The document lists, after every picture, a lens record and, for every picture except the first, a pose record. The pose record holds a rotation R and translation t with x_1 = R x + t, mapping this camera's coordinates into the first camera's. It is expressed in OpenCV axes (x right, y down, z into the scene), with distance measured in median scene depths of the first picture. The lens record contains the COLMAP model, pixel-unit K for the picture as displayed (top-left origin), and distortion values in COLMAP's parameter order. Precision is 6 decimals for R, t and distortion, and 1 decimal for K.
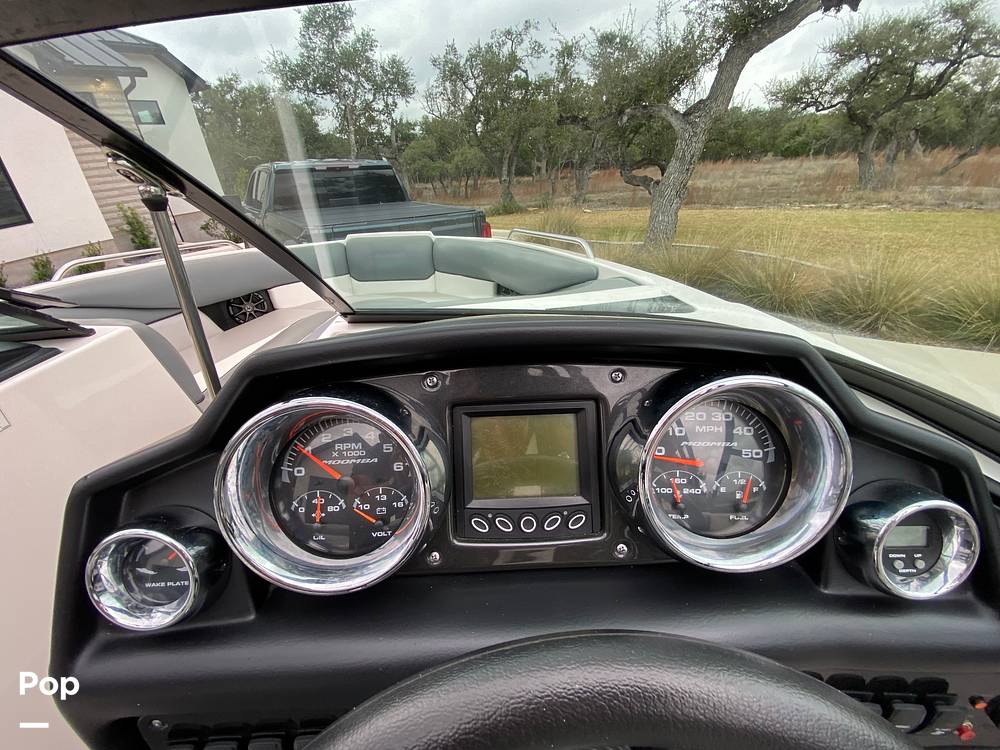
lens RADIAL K [[408.7, 0, 499.6], [0, 408.7, 373.8], [0, 0, 1]] dist [0.014201, -0.018665]
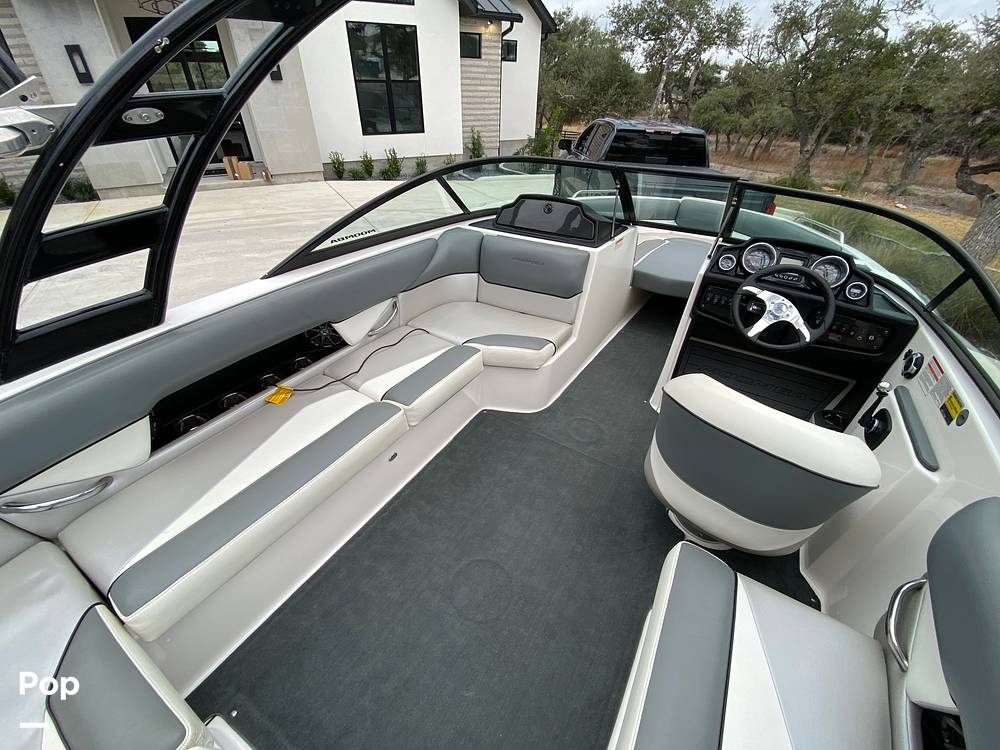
lens RADIAL K [[406.8, 0, 500.6], [0, 406.8, 376.7], [0, 0, 1]] dist [0.012041, -0.017251]
pose [[0.836432, 0.373774, -0.400841, -0.009624], [-0.323260, 0.927058, 0.189914, 0.038705], [0.442588, -0.029275, 0.896247, -0.123029]]
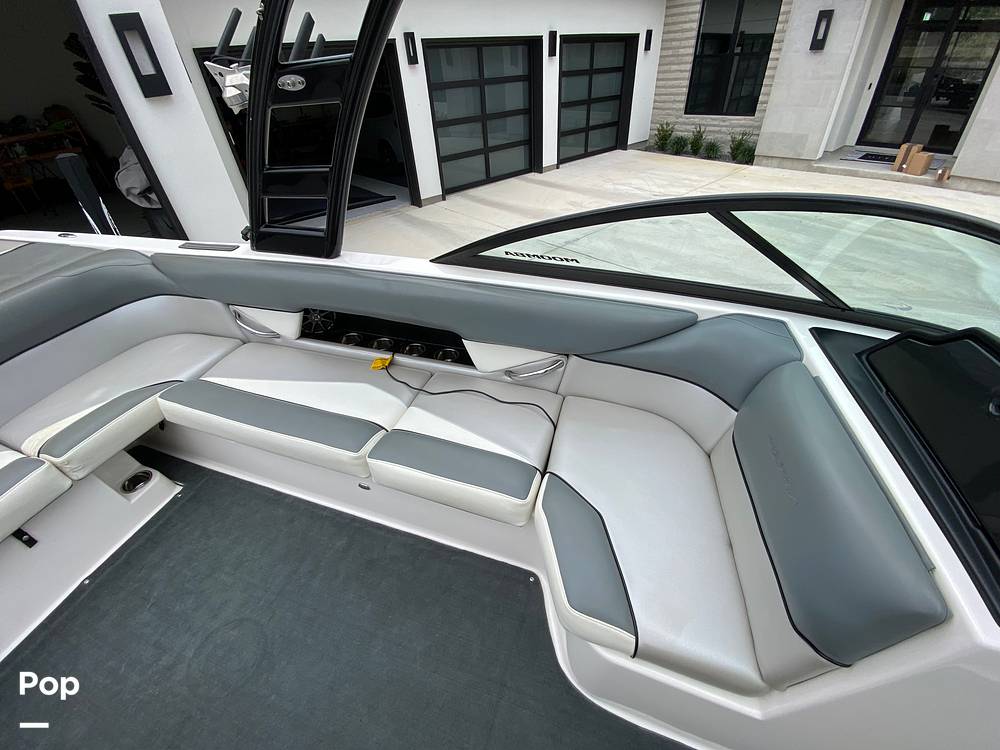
lens RADIAL K [[406.8, 0, 500.6], [0, 406.8, 376.7], [0, 0, 1]] dist [0.012041, -0.017251]
pose [[-0.355992, 0.617315, -0.701564, -0.029432], [-0.395805, 0.580474, 0.711609, -0.006352], [0.846527, 0.531010, 0.037692, -0.030415]]
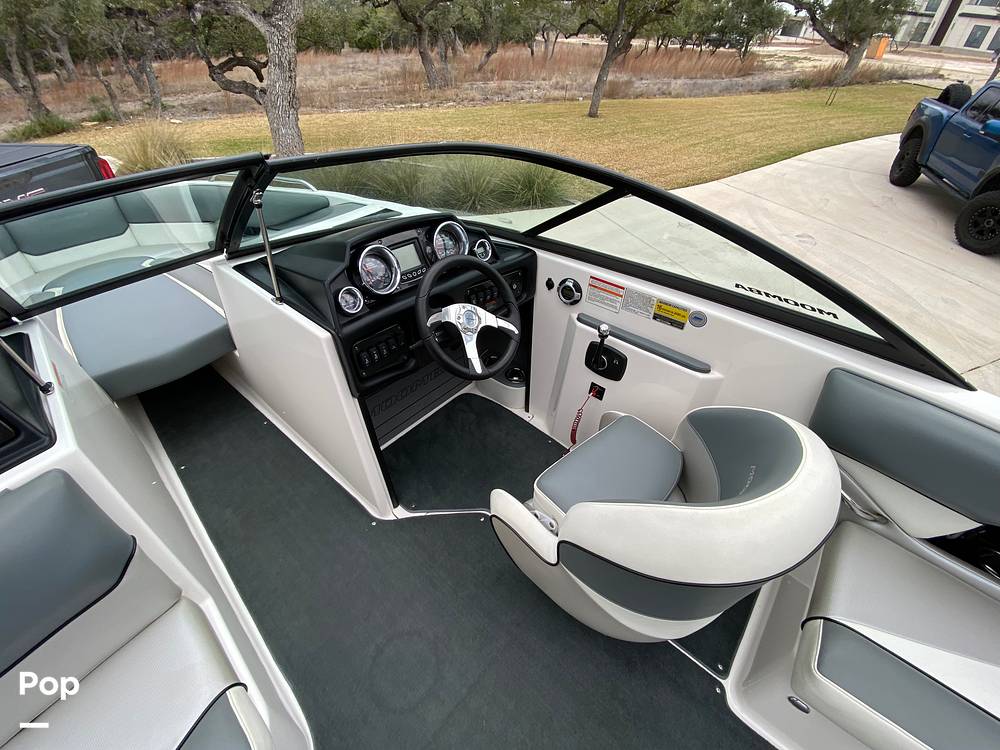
lens RADIAL K [[404.8, 0, 500.1], [0, 404.8, 377.6], [0, 0, 1]] dist [0.020527, -0.020865]
pose [[0.683964, -0.421947, 0.595109, -0.043926], [0.291534, 0.905880, 0.307229, 0.006636], [-0.668731, -0.036639, 0.742601, -0.052603]]
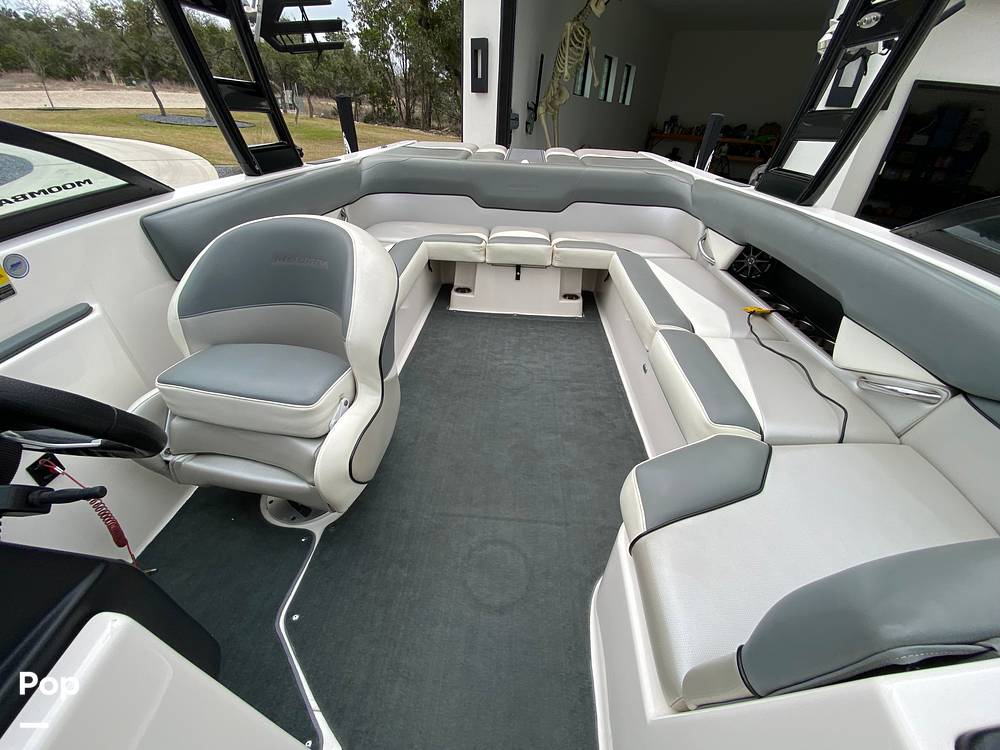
lens RADIAL K [[404.8, 0, 500.1], [0, 404.8, 377.6], [0, 0, 1]] dist [0.020527, -0.020865]
pose [[-0.995863, -0.053682, 0.073317, -0.038033], [0.038945, 0.476846, 0.878124, -0.006847], [-0.082100, 0.877346, -0.472782, 0.016123]]
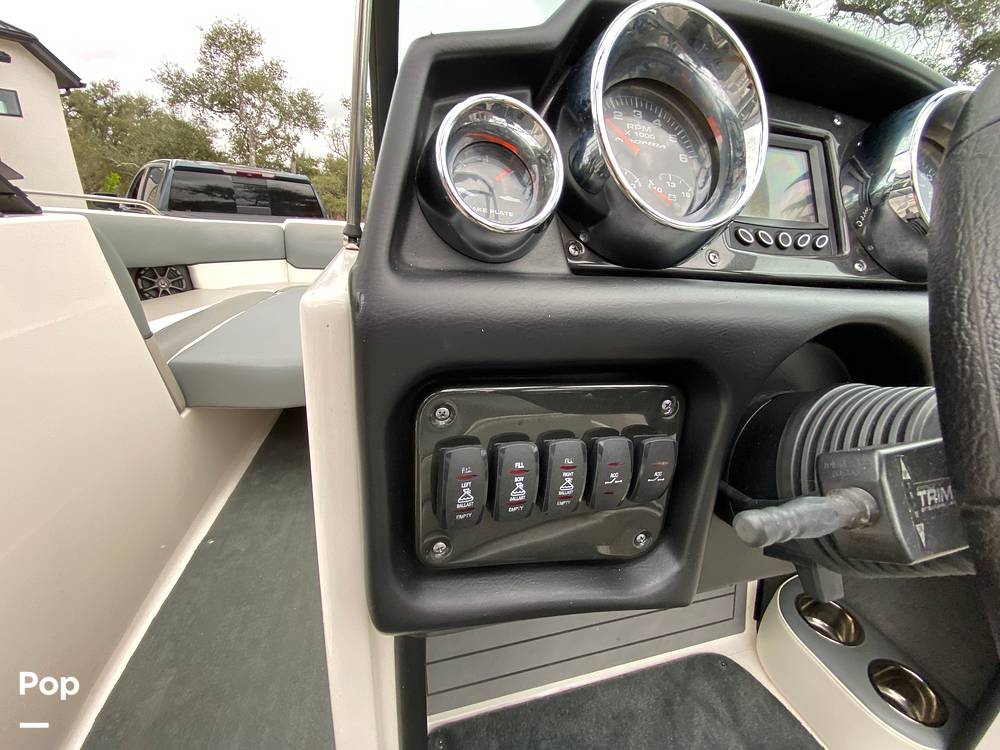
lens RADIAL K [[407.7, 0, 505.0], [0, 407.7, 374.9], [0, 0, 1]] dist [-0.000402, -0.012845]
pose [[0.968122, 0.019230, 0.249741, -0.017730], [0.006850, 0.994643, -0.103140, 0.016771], [-0.250387, 0.101563, 0.962804, 0.003862]]
